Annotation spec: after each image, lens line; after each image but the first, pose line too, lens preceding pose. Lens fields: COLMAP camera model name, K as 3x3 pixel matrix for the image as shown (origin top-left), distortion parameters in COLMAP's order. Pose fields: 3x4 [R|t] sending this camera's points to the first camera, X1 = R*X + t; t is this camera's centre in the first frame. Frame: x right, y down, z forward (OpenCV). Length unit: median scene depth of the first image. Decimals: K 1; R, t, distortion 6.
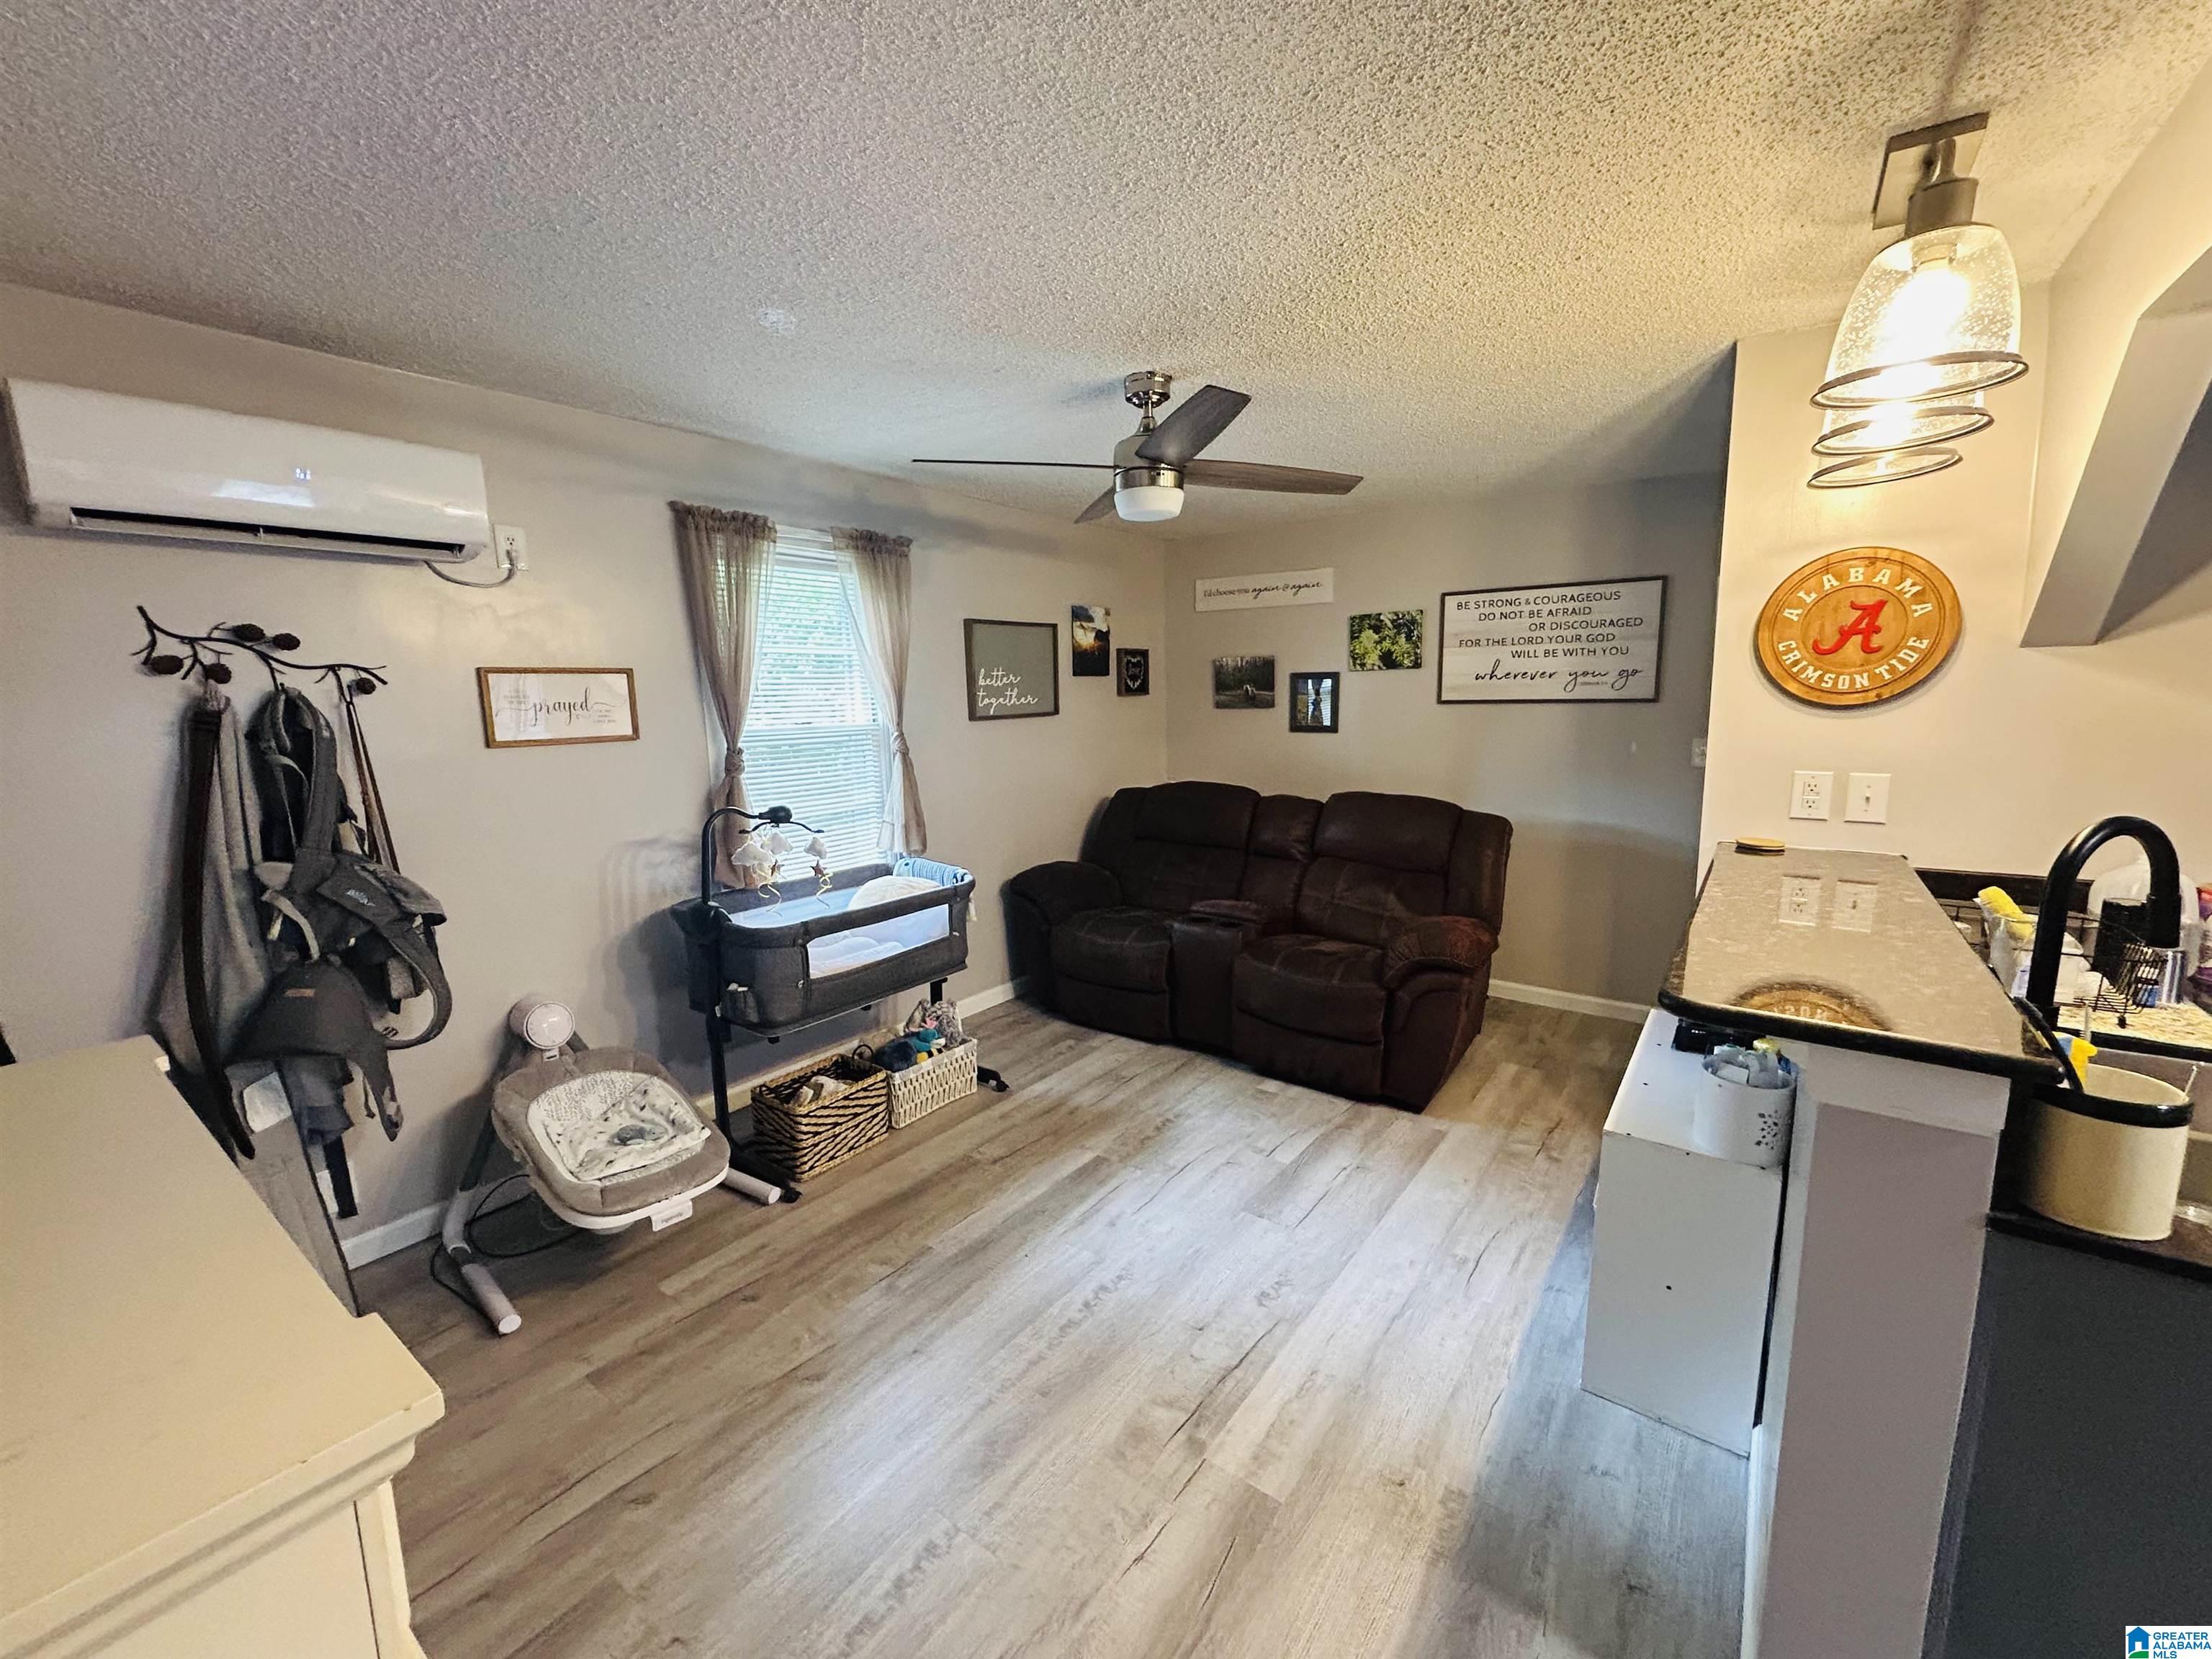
lens RADIAL K [[899.2, 0, 1104.2], [0, 899.2, 834.9], [0, 0, 1]] dist [-0.002963, -0.000496]
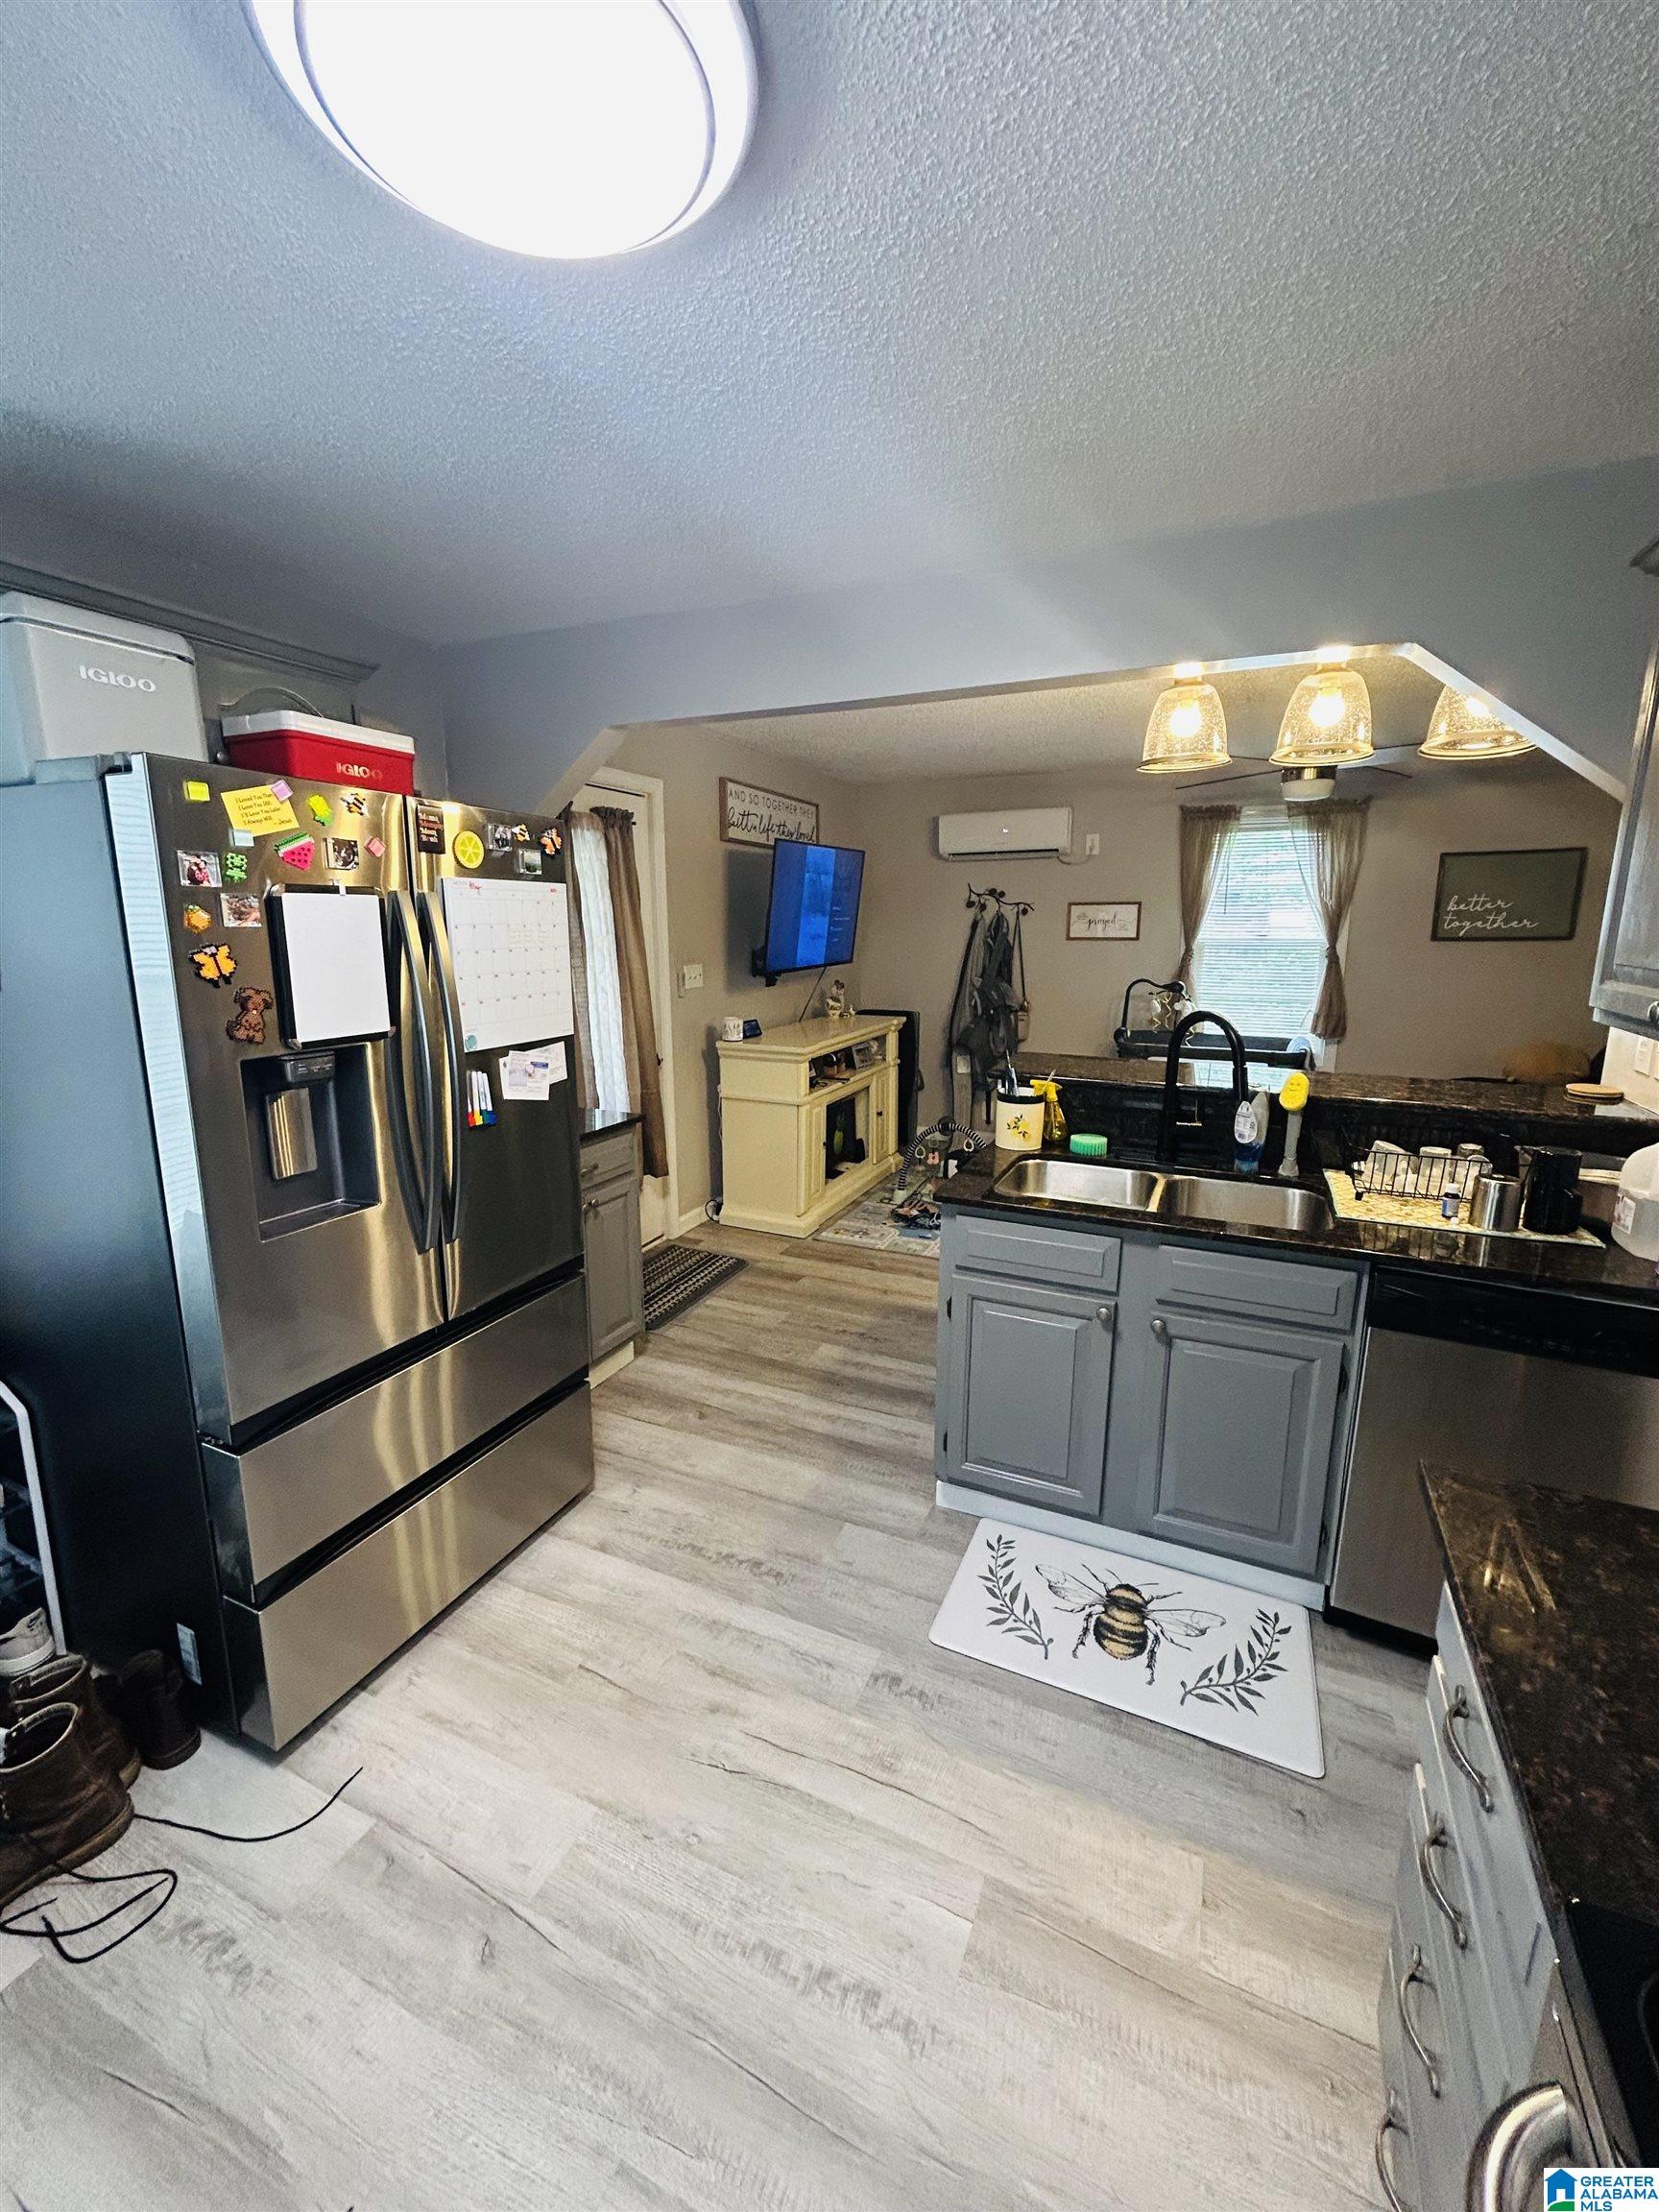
lens RADIAL K [[899.2, 0, 827.4], [0, 899.2, 1100.0], [0, 0, 1]] dist [-0.002963, -0.000496]
pose [[0.208225, 0.203618, -0.956651, 1.161639], [-0.153964, 0.972720, 0.173526, -0.009844], [0.965887, 0.111157, 0.233895, -0.012567]]
